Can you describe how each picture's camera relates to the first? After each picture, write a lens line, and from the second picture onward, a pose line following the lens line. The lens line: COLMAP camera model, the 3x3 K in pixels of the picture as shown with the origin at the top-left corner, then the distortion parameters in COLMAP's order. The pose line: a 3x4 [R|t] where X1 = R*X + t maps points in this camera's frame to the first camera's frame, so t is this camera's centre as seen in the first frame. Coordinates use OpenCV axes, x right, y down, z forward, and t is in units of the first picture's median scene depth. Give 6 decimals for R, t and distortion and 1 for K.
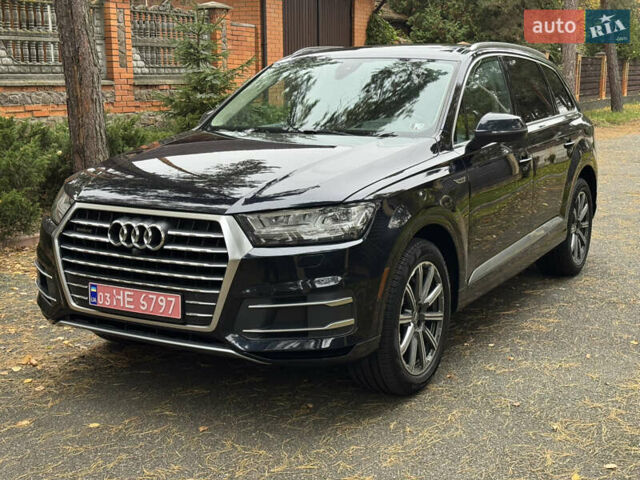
lens RADIAL K [[929.7, 0, 320.1], [0, 929.7, 239.5], [0, 0, 1]] dist [0.112334, 0.000000]
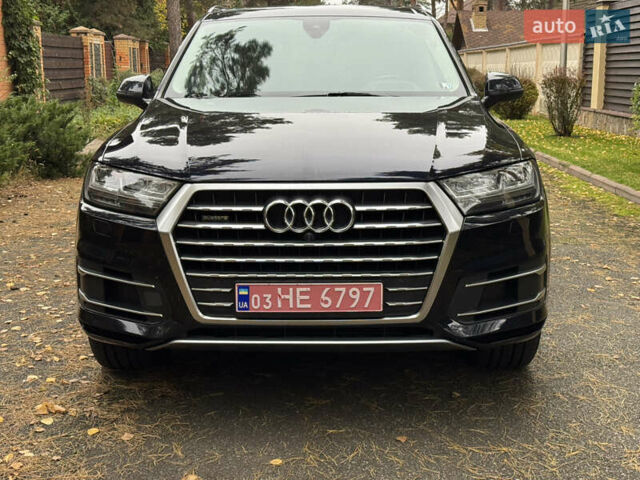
lens RADIAL K [[929.7, 0, 320.2], [0, 929.7, 239.4], [0, 0, 1]] dist [0.112334, 0.000000]
pose [[0.866198, -0.090740, 0.491393, -0.579736], [0.089800, 0.995632, 0.025559, -0.004469], [-0.491566, 0.021988, 0.870563, 0.298423]]
